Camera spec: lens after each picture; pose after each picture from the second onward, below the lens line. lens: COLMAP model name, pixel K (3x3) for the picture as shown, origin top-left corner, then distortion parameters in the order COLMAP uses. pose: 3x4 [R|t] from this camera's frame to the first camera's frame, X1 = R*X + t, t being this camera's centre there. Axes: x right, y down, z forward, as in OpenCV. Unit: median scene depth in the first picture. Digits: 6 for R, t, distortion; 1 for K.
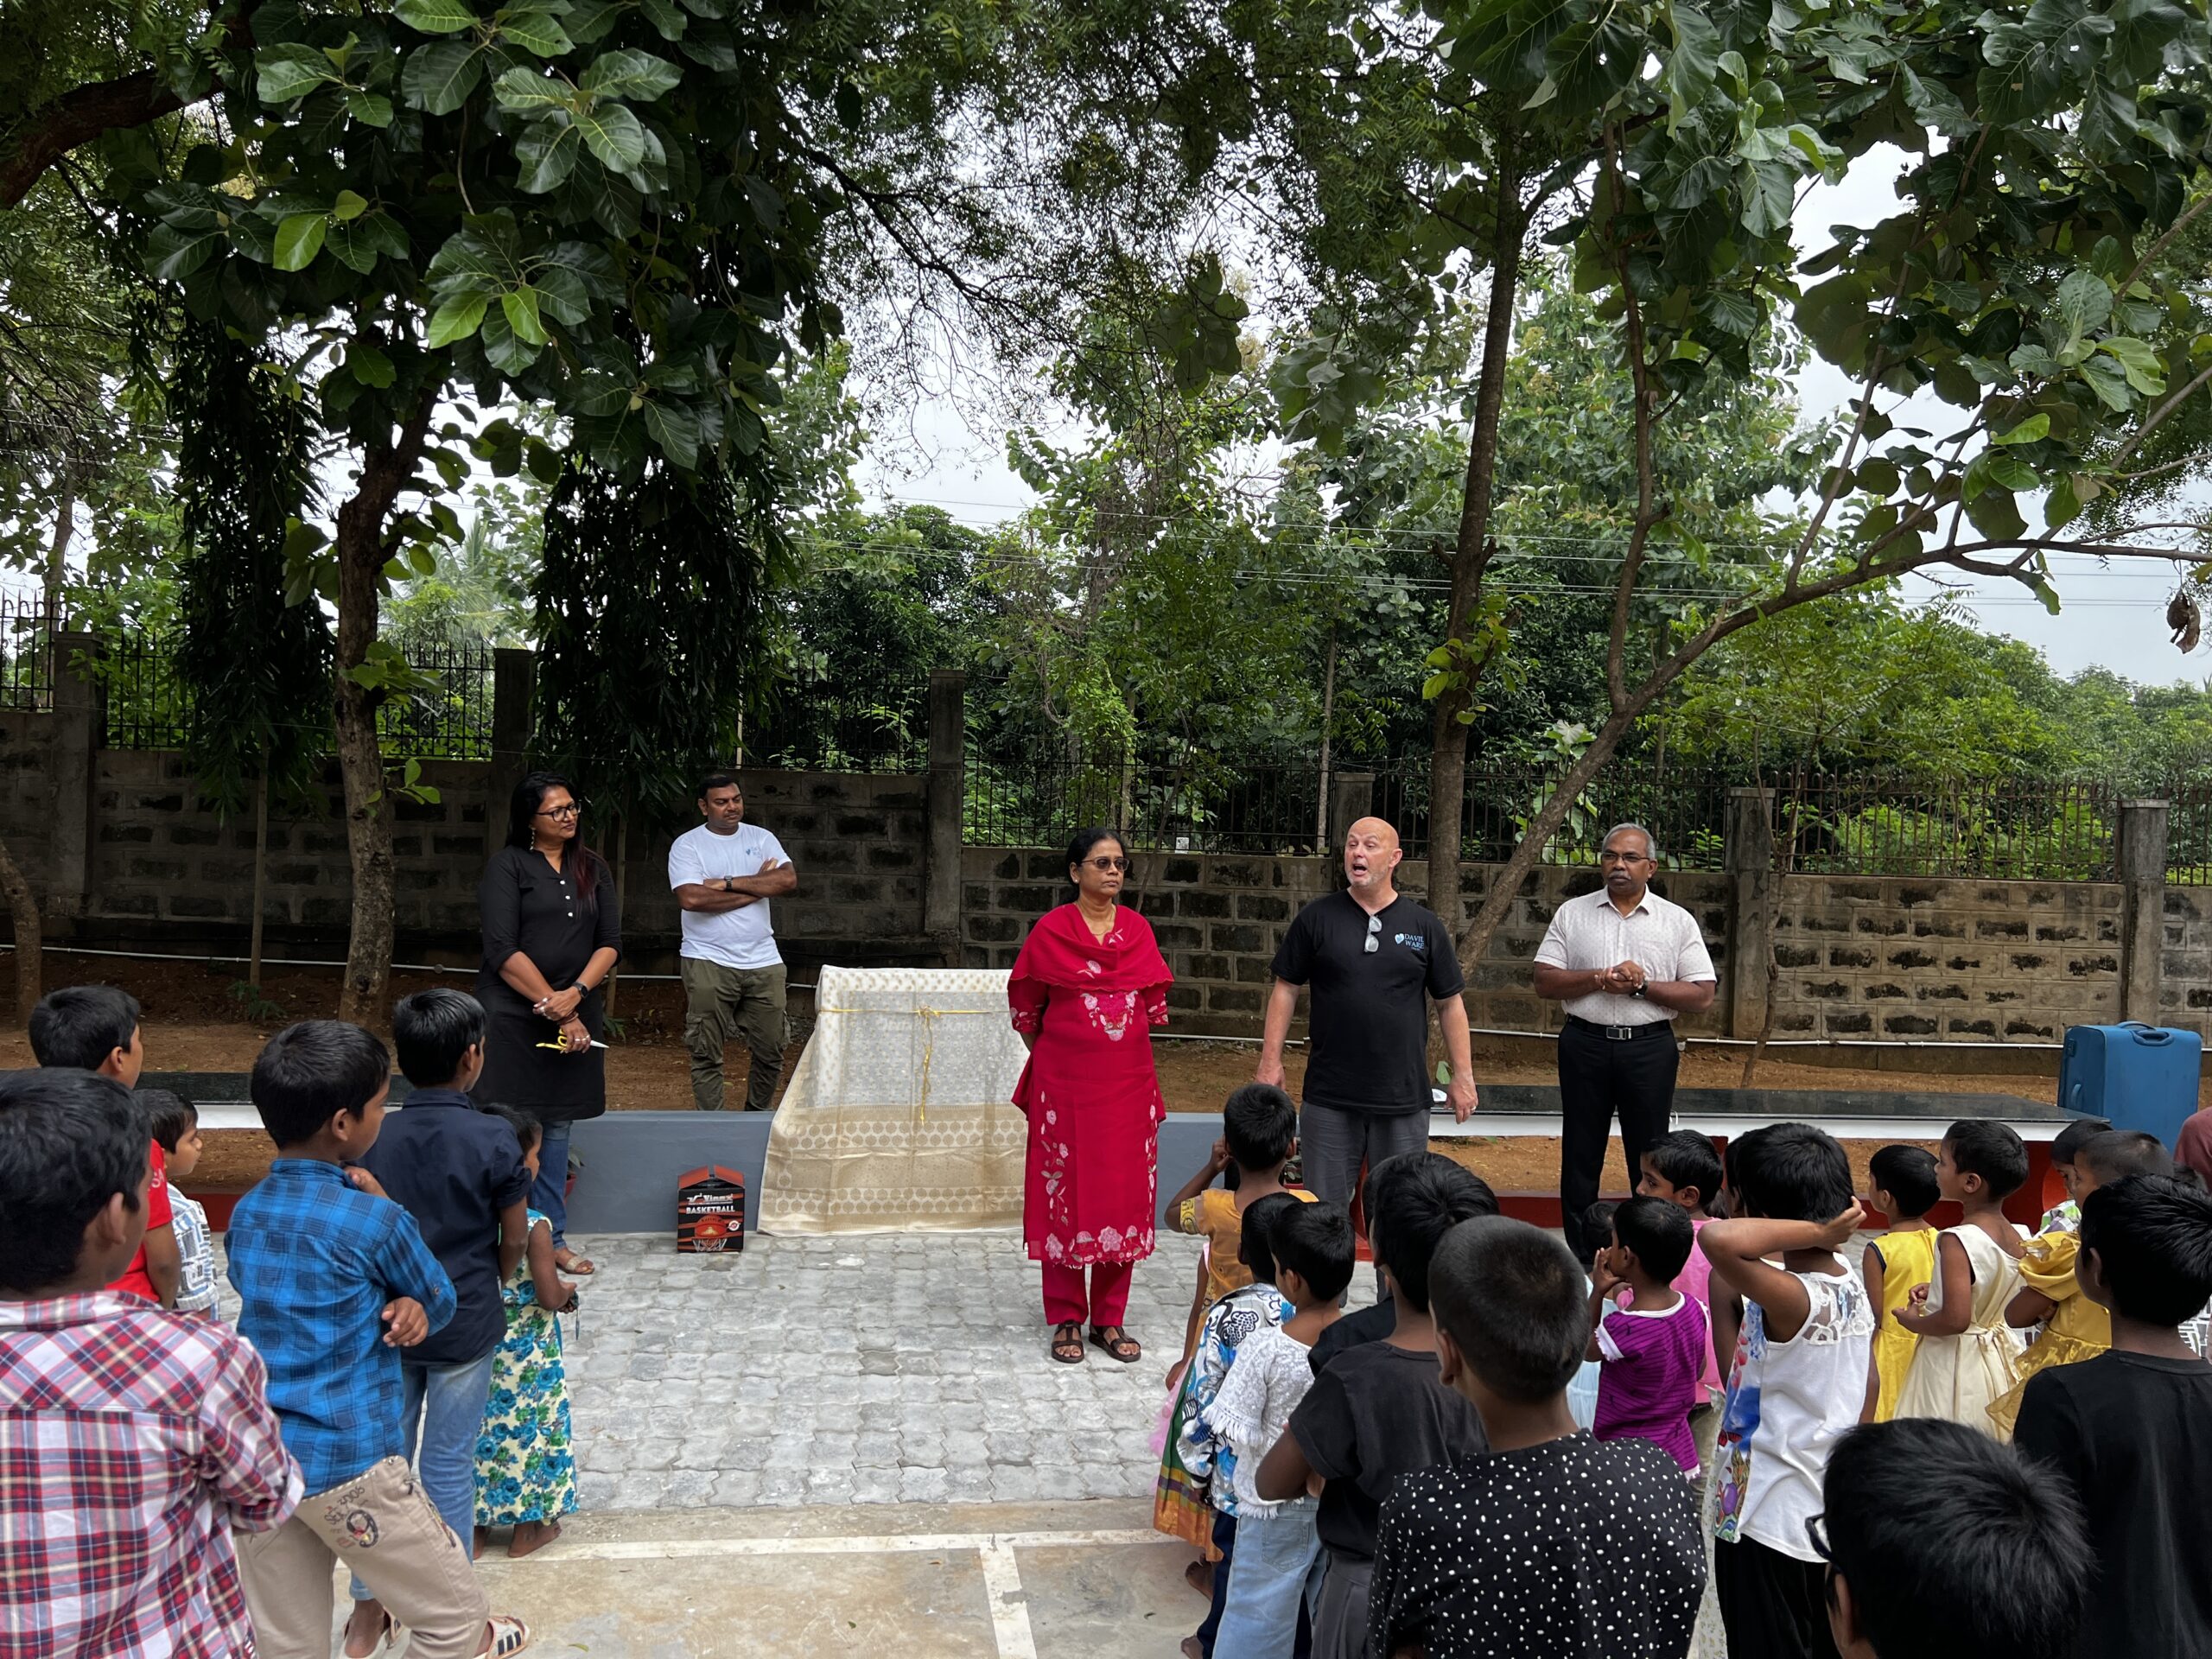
lens RADIAL K [[1665.0, 0, 1091.6], [0, 1665.0, 826.3], [0, 0, 1]] dist [0.054780, -0.072034]
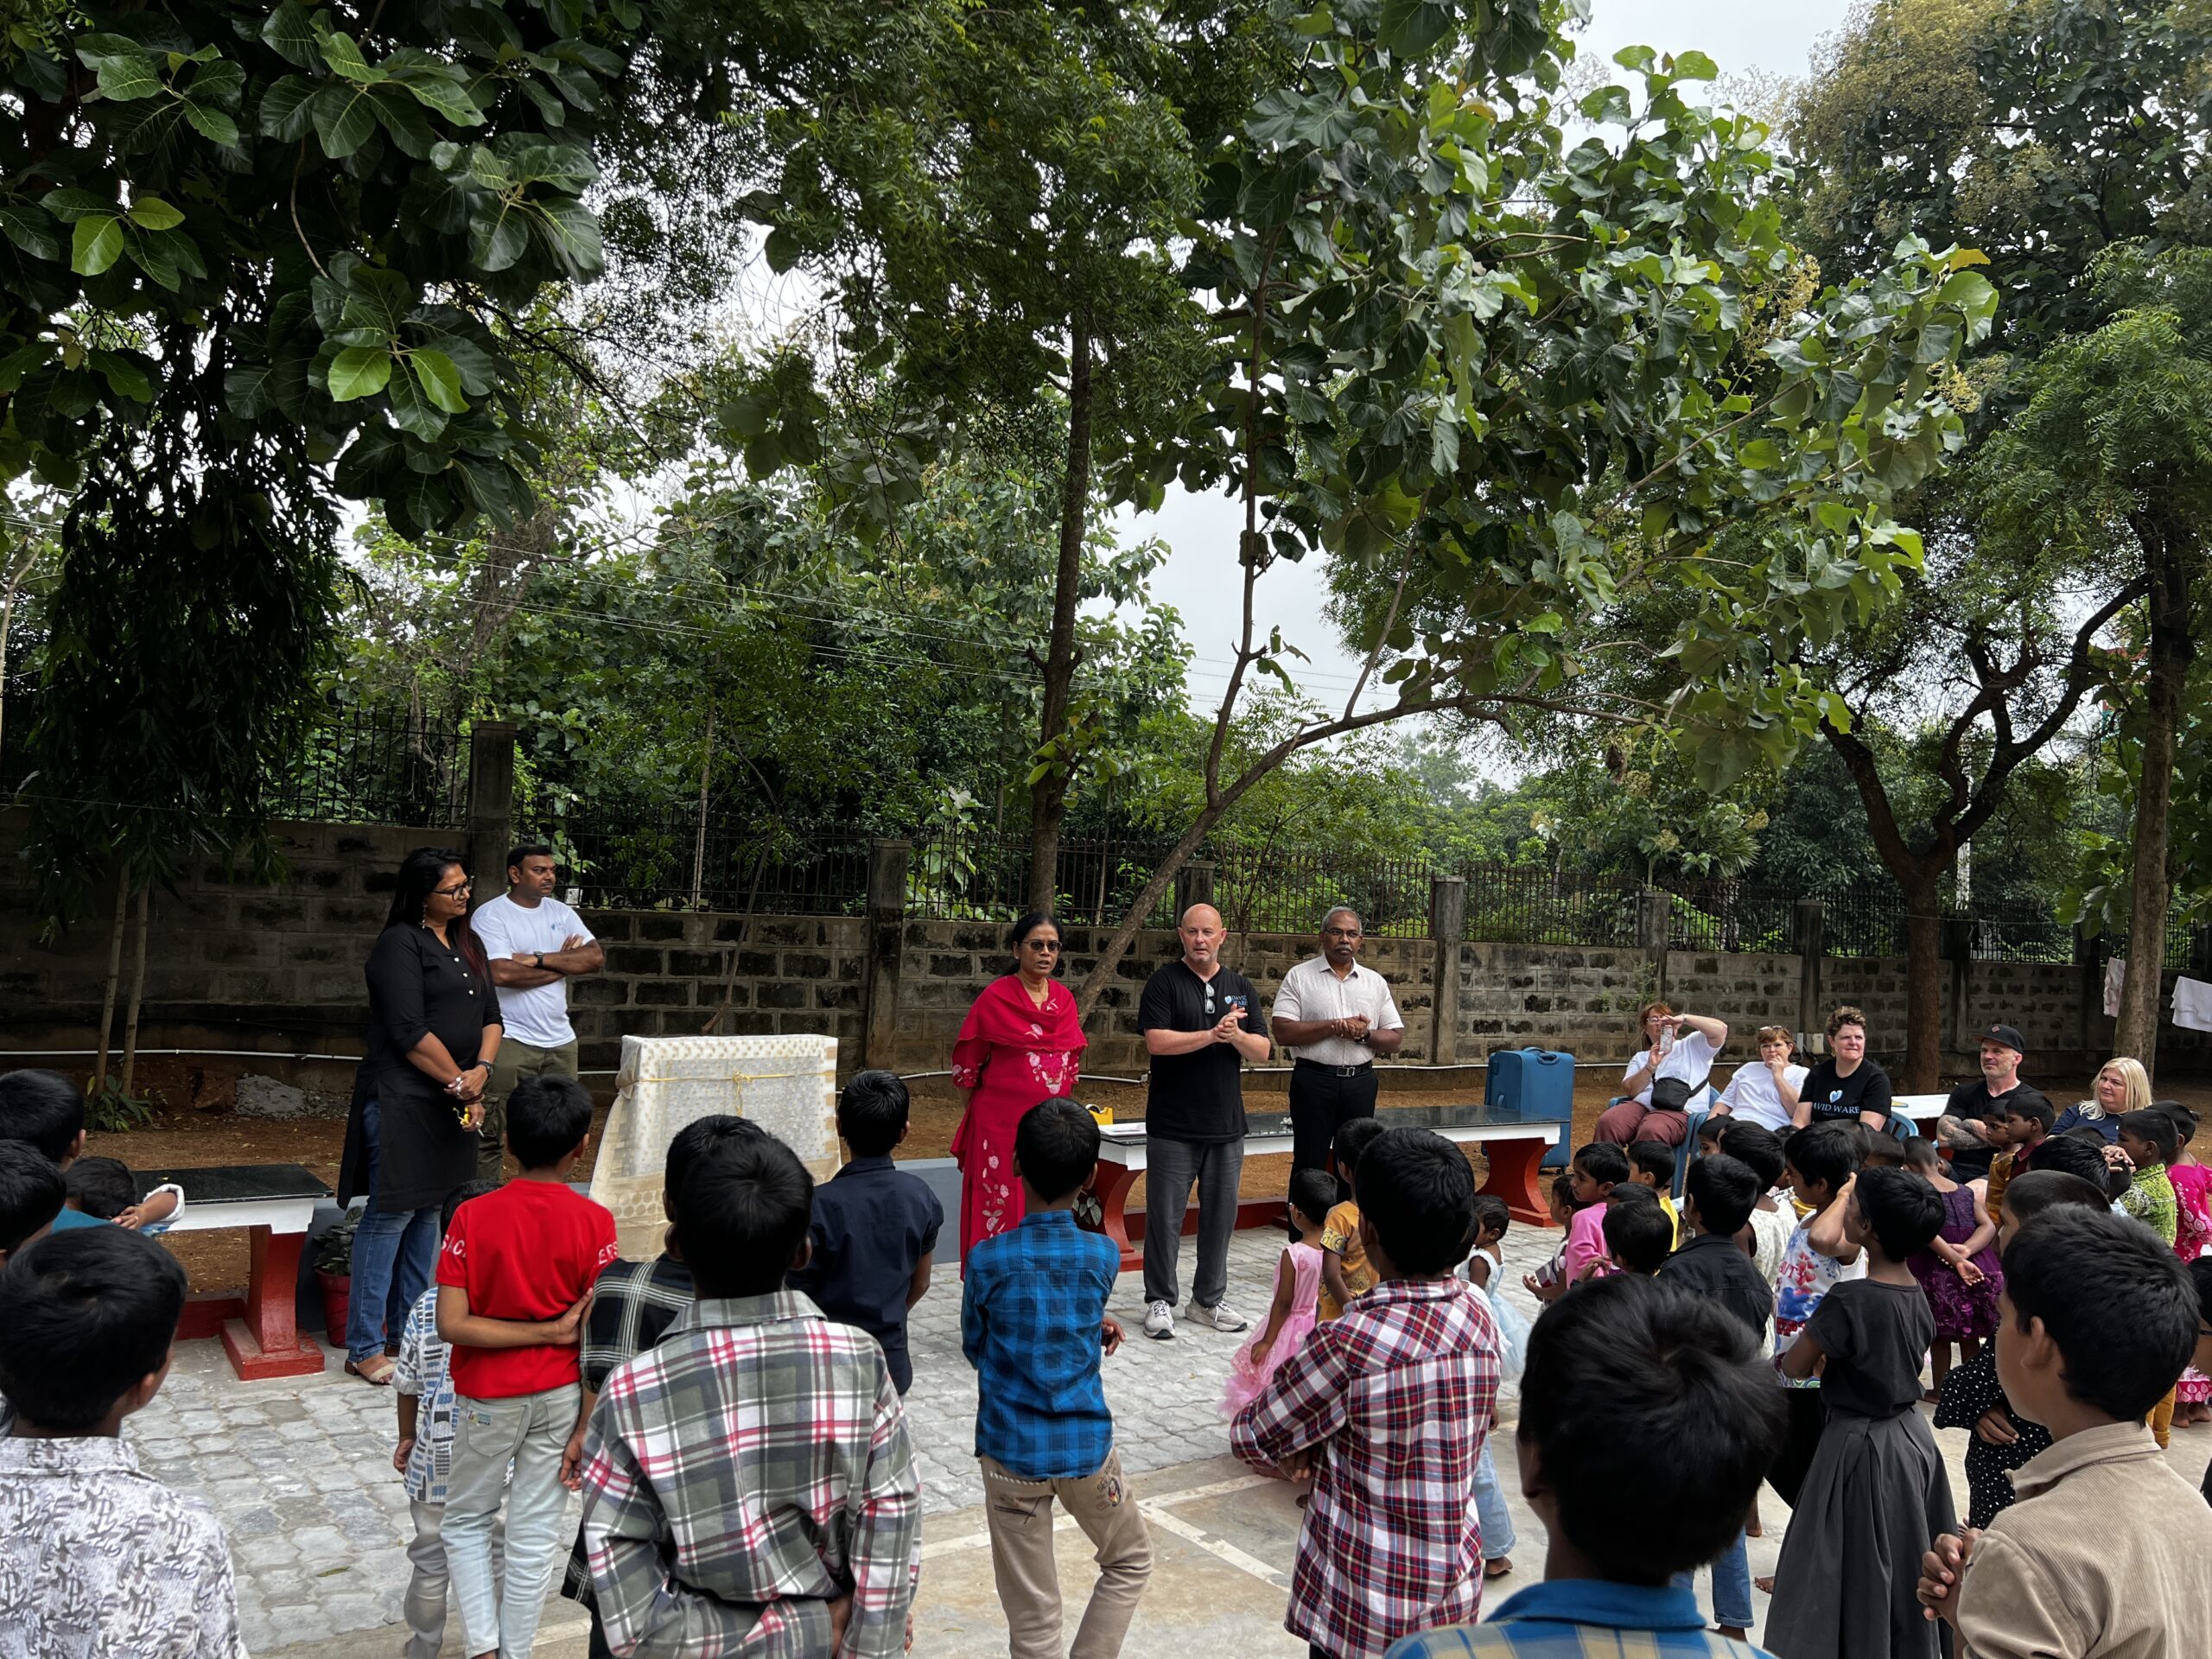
lens RADIAL K [[1657.8, 0, 1116.8], [0, 1657.8, 833.3], [0, 0, 1]] dist [0.074797, -0.089847]
pose [[0.884320, 0.028324, 0.466021, -0.227784], [-0.018171, 0.999490, -0.026266, -0.011049], [-0.466527, 0.014760, 0.884384, -0.026347]]
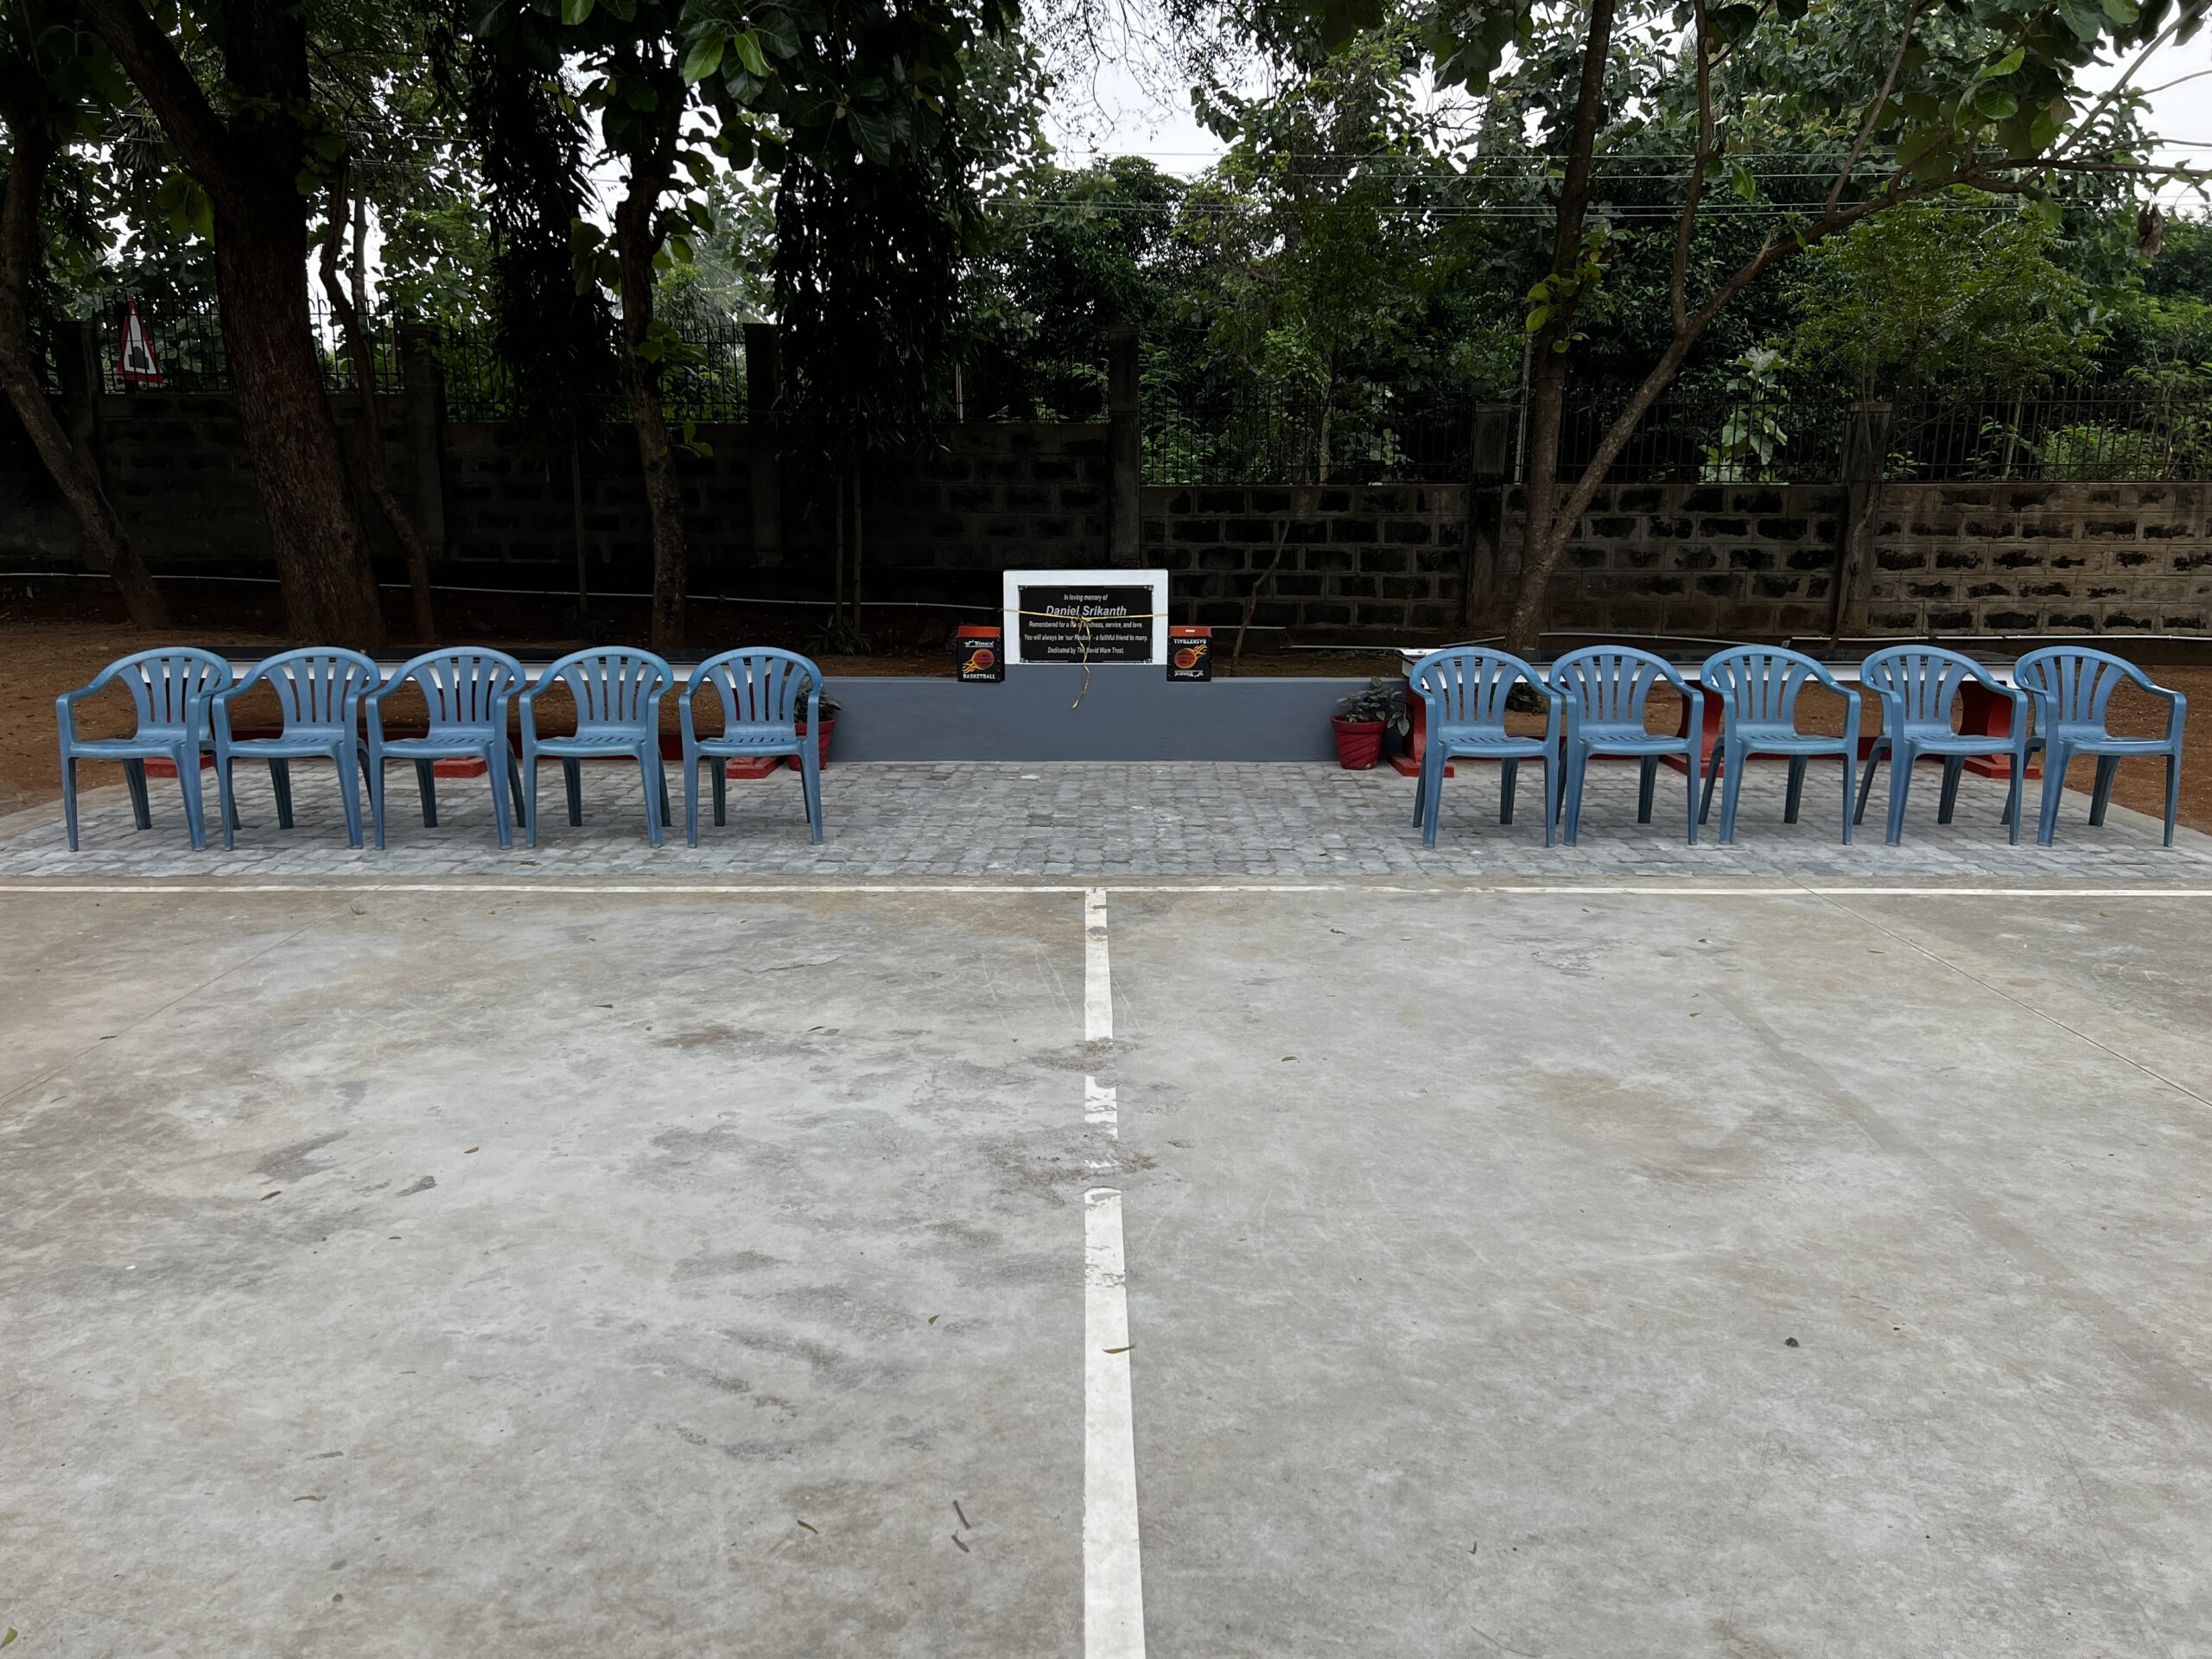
lens RADIAL K [[1658.4, 0, 1104.4], [0, 1658.4, 852.8], [0, 0, 1]] dist [0.083888, -0.101970]
pose [[0.990085, -0.002224, -0.140450, 0.061635], [0.031845, 0.977394, 0.209013, 0.019456], [0.136810, -0.211413, 0.967774, -0.190925]]
